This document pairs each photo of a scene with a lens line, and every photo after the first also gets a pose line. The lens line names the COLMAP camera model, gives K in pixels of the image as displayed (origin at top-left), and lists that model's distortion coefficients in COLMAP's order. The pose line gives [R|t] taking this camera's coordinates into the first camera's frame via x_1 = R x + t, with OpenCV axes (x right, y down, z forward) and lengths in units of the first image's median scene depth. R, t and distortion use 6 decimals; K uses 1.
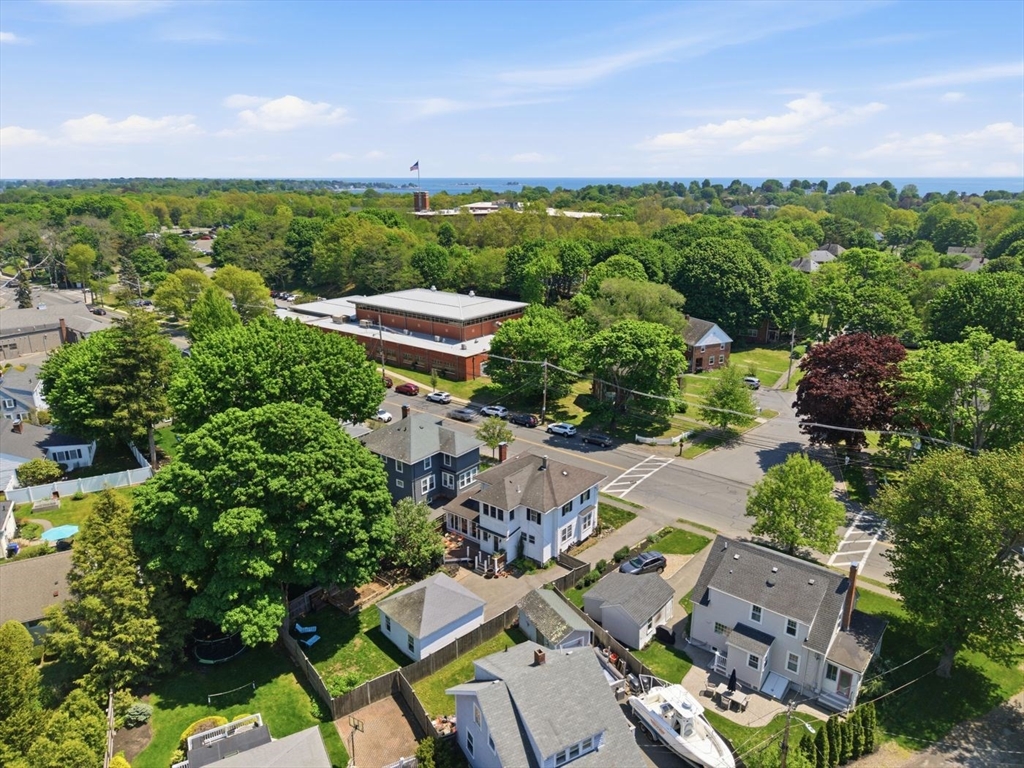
lens RADIAL K [[640.7, 0, 512.0], [0, 640.7, 384.0], [0, 0, 1]] dist [0.000720, 0.000098]
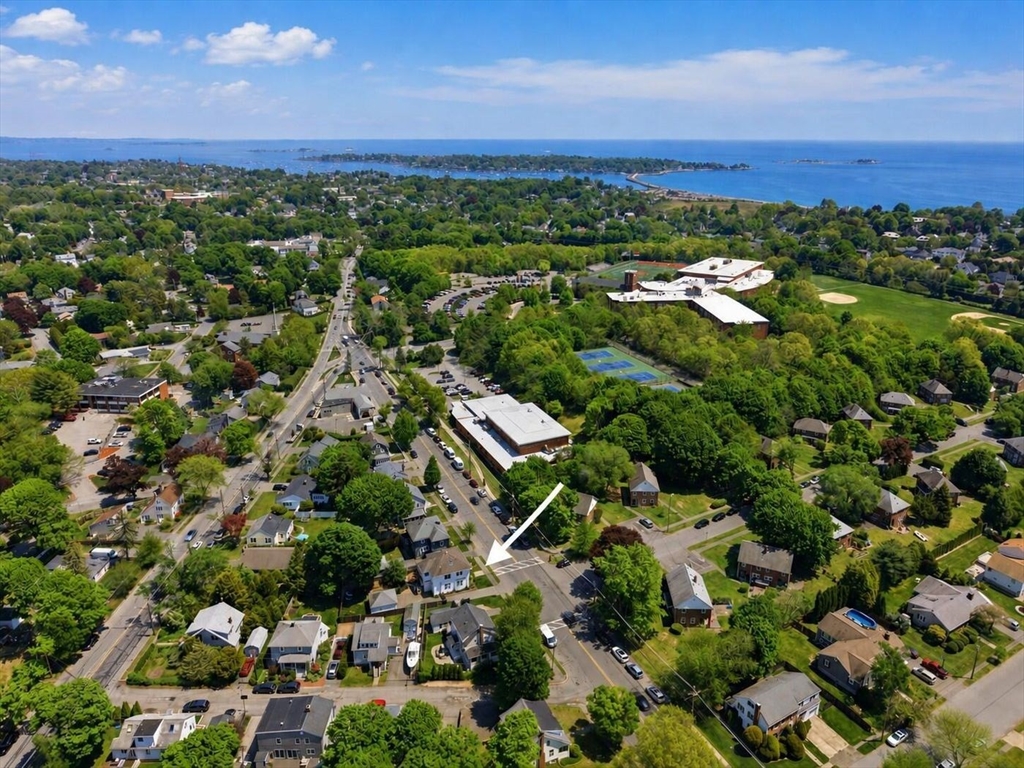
lens RADIAL K [[640.7, 0, 512.0], [0, 640.7, 384.0], [0, 0, 1]] dist [0.000720, 0.000098]
pose [[0.891824, 0.134944, -0.431787, 1.318135], [-0.124565, 0.990828, 0.052378, -0.740621], [0.434894, 0.007074, 0.900454, -1.213856]]
